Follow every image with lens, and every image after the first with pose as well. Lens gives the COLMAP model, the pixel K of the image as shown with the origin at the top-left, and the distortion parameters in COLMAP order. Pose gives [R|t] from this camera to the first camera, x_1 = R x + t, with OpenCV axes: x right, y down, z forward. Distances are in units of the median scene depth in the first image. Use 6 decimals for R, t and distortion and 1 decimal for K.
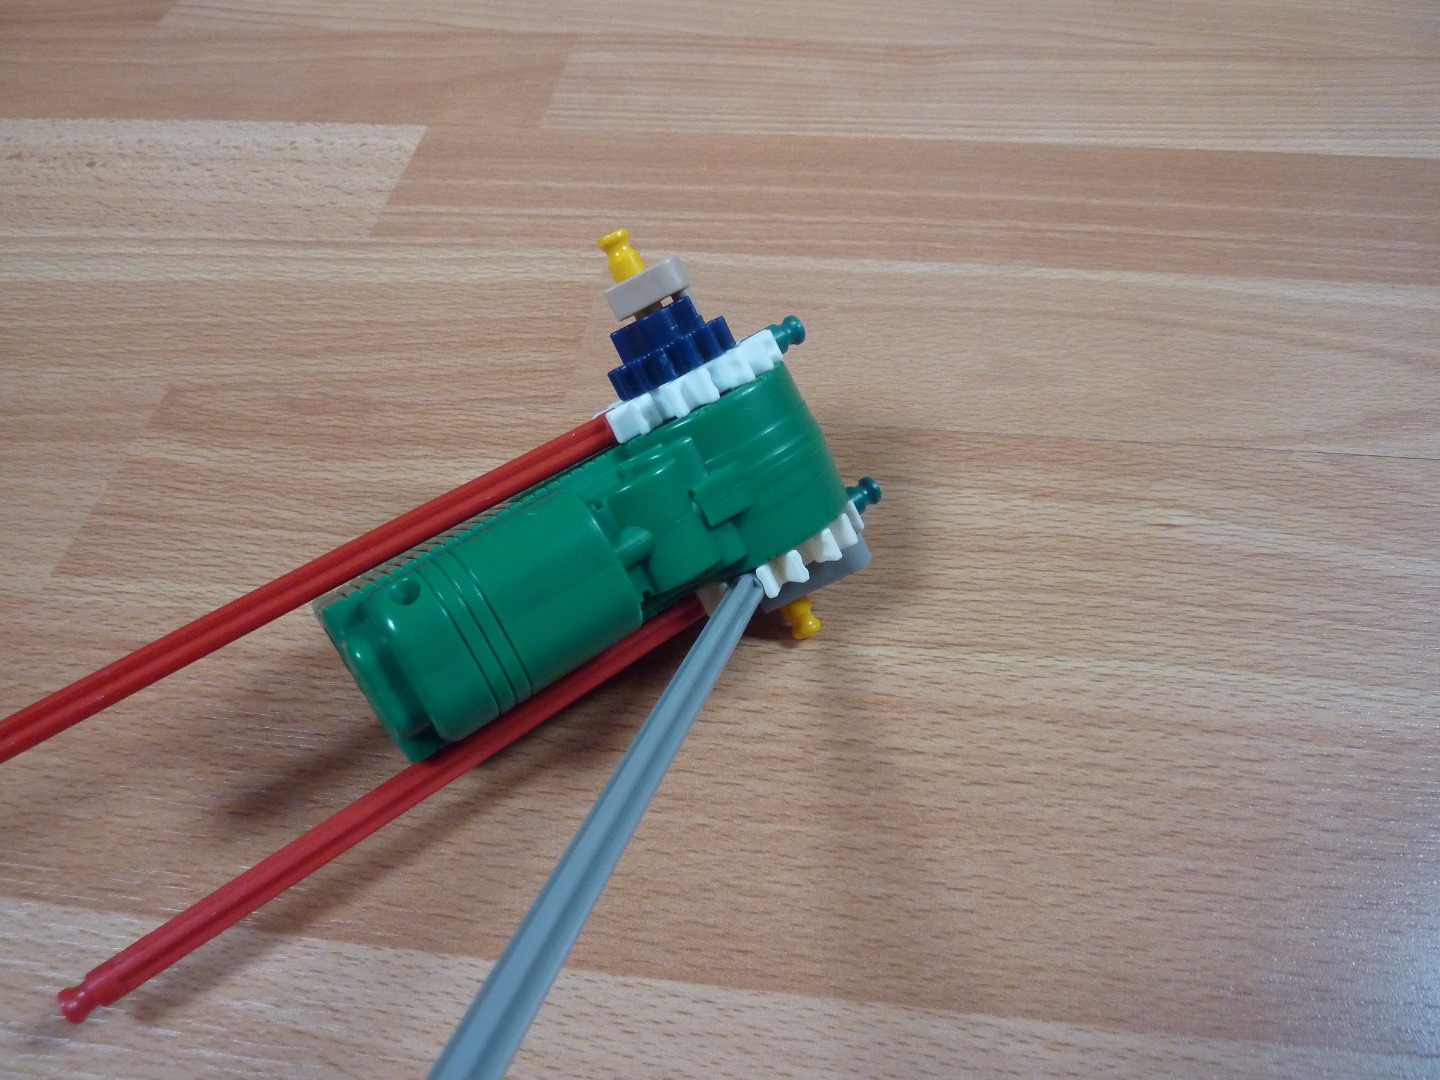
lens RADIAL K [[1066.6, 0, 716.3], [0, 1066.6, 542.0], [0, 0, 1]] dist [-0.022816, -0.017360]
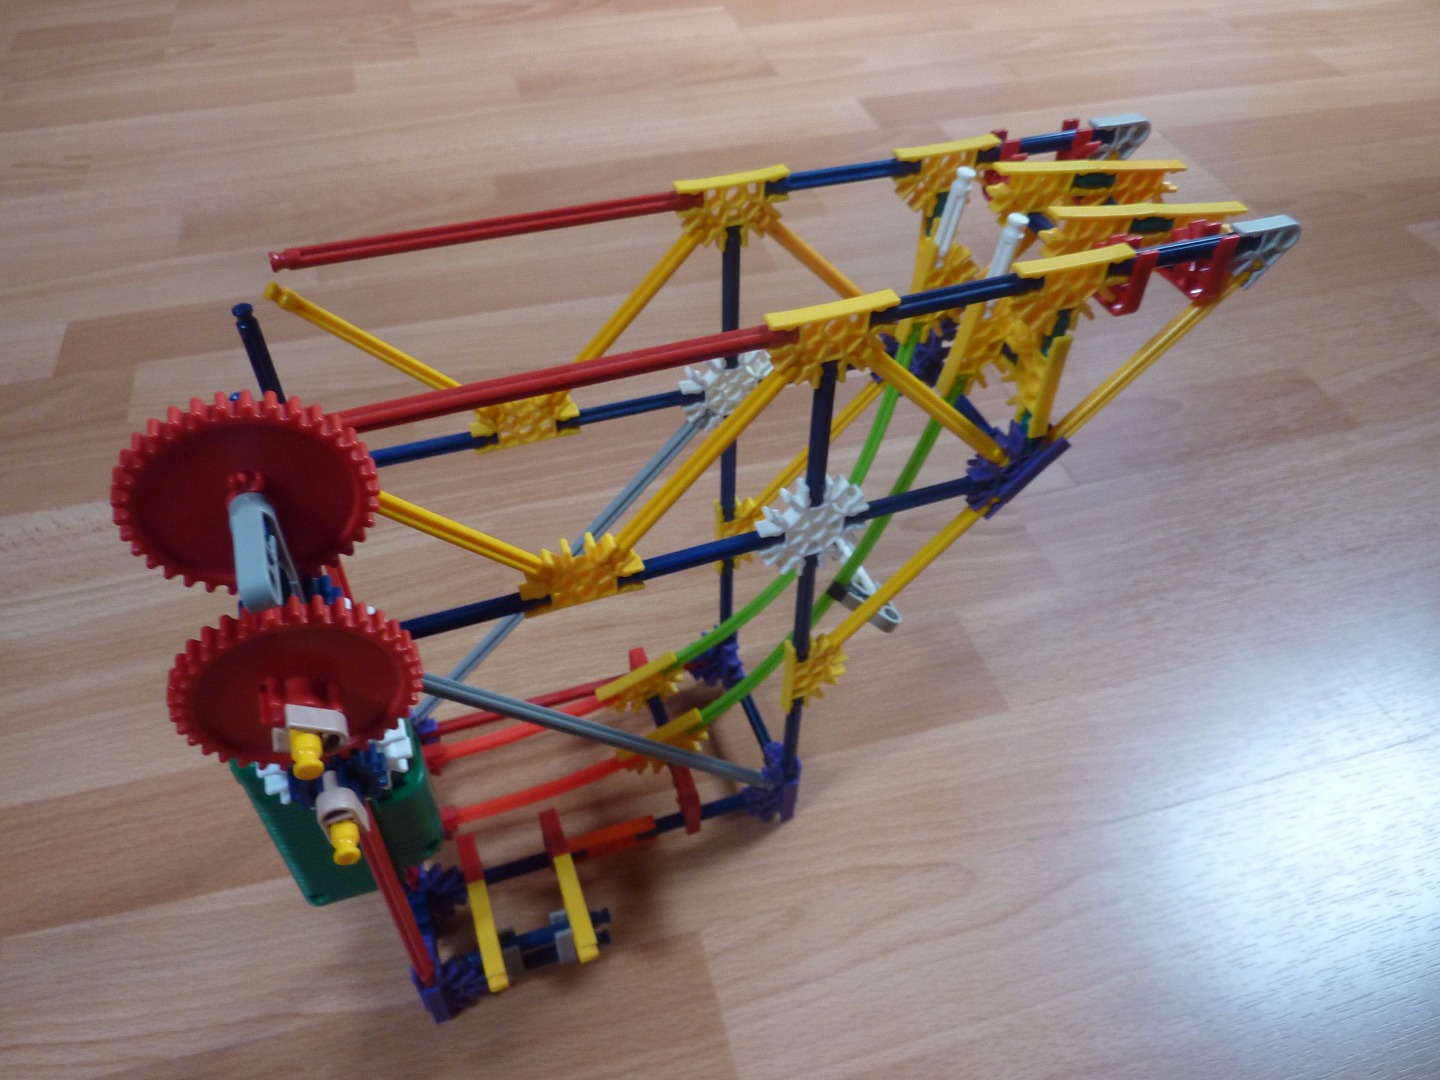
lens RADIAL K [[1062.9, 0, 723.2], [0, 1062.9, 539.9], [0, 0, 1]] dist [-0.017869, -0.022372]
pose [[0.925504, -0.236658, 0.295693, -0.371570], [0.265117, 0.962375, -0.059565, 0.004926], [-0.270471, 0.133521, 0.953424, -1.212083]]
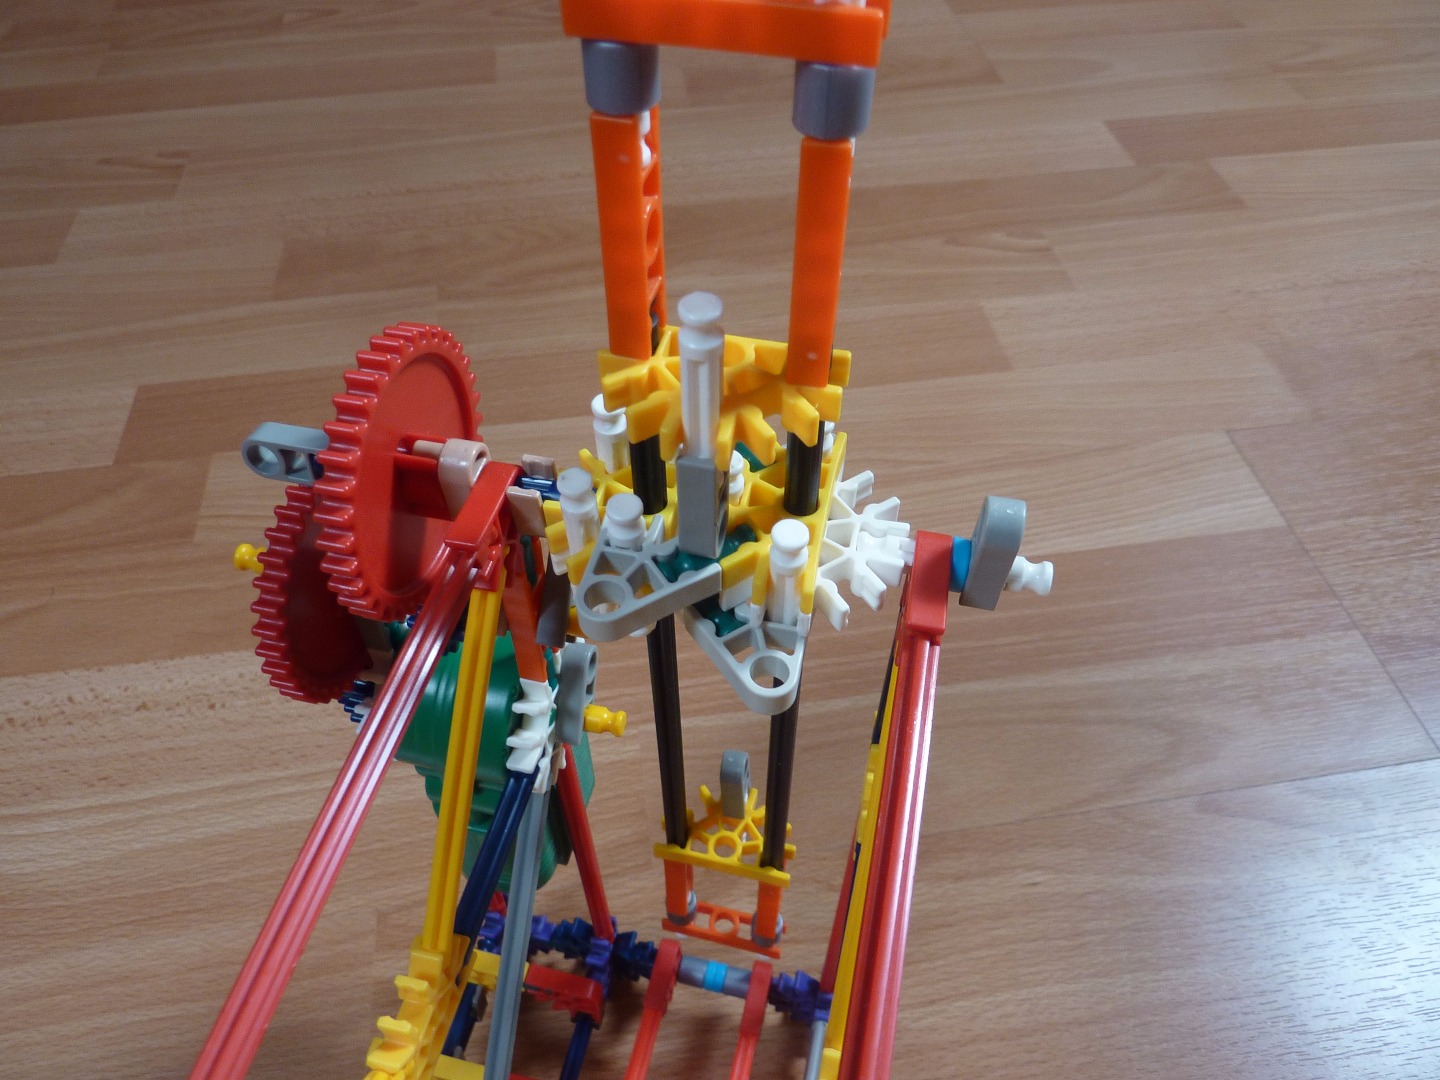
lens RADIAL K [[1037.9, 0, 717.8], [0, 1037.9, 569.6], [0, 0, 1]] dist [-0.022374, -0.006182]
pose [[0.966117, -0.178902, 0.186043, -0.279812], [0.181936, 0.983310, 0.000780, -0.594067], [-0.183077, 0.033094, 0.982541, -0.549622]]
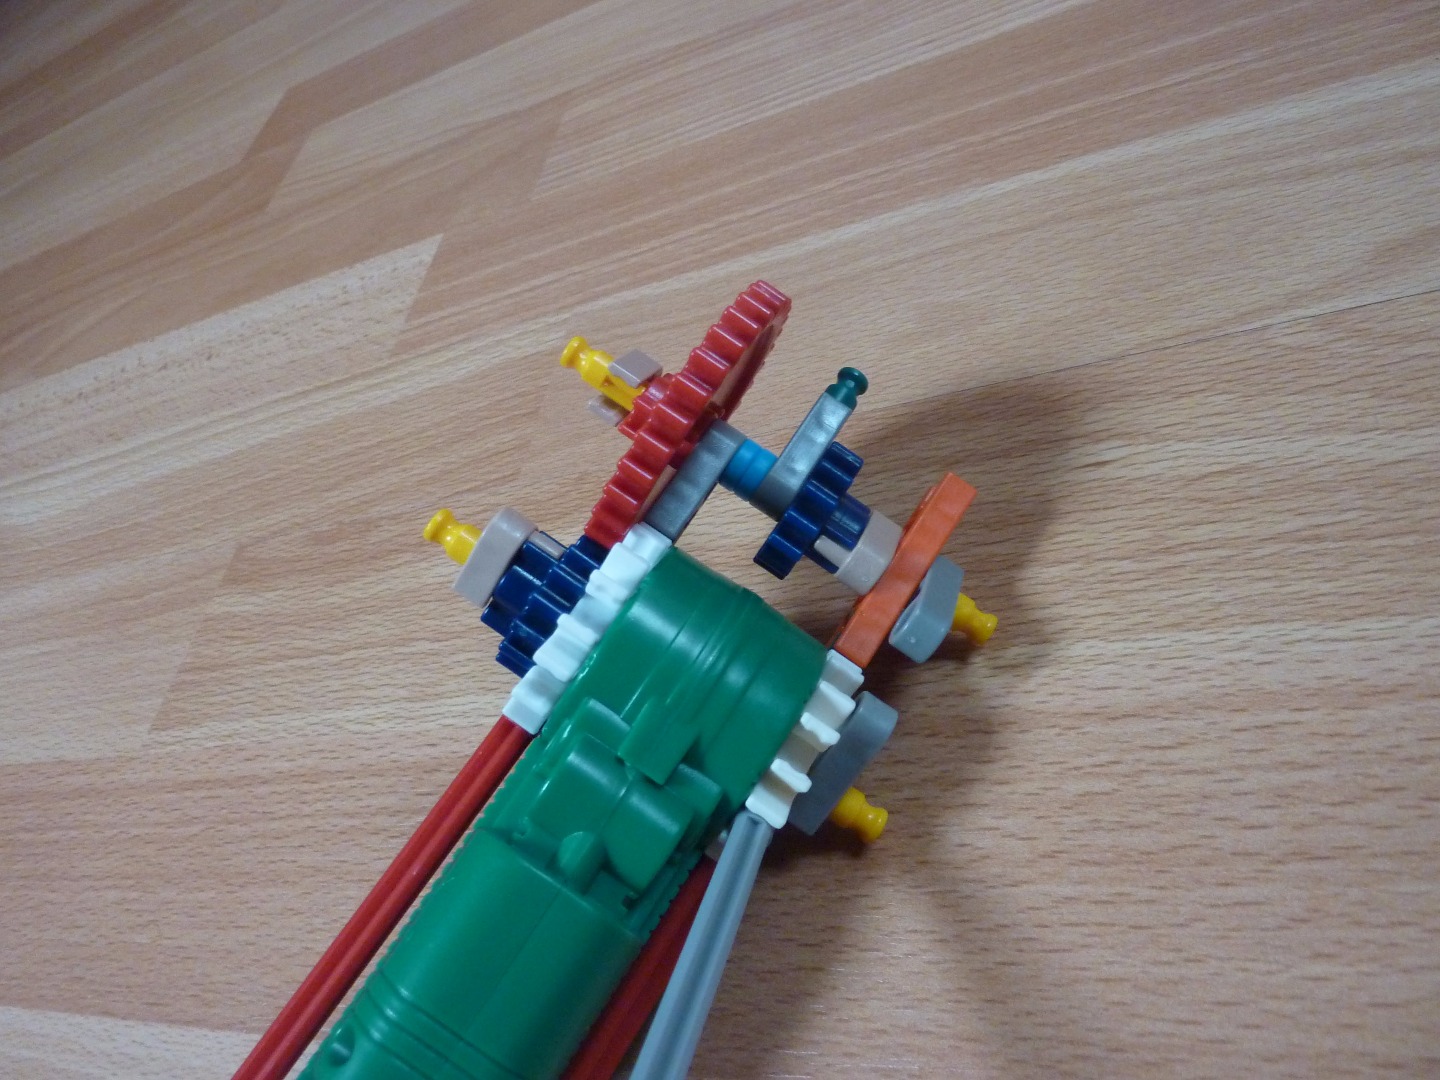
lens RADIAL K [[1071.8, 0, 720.0], [0, 1071.8, 540.0], [0, 0, 1]] dist [-0.025908, -0.008755]
pose [[0.909221, -0.221748, -0.352342, 0.427730], [0.229284, 0.973138, -0.020779, -0.007766], [0.347485, -0.061894, 0.935641, 0.104751]]
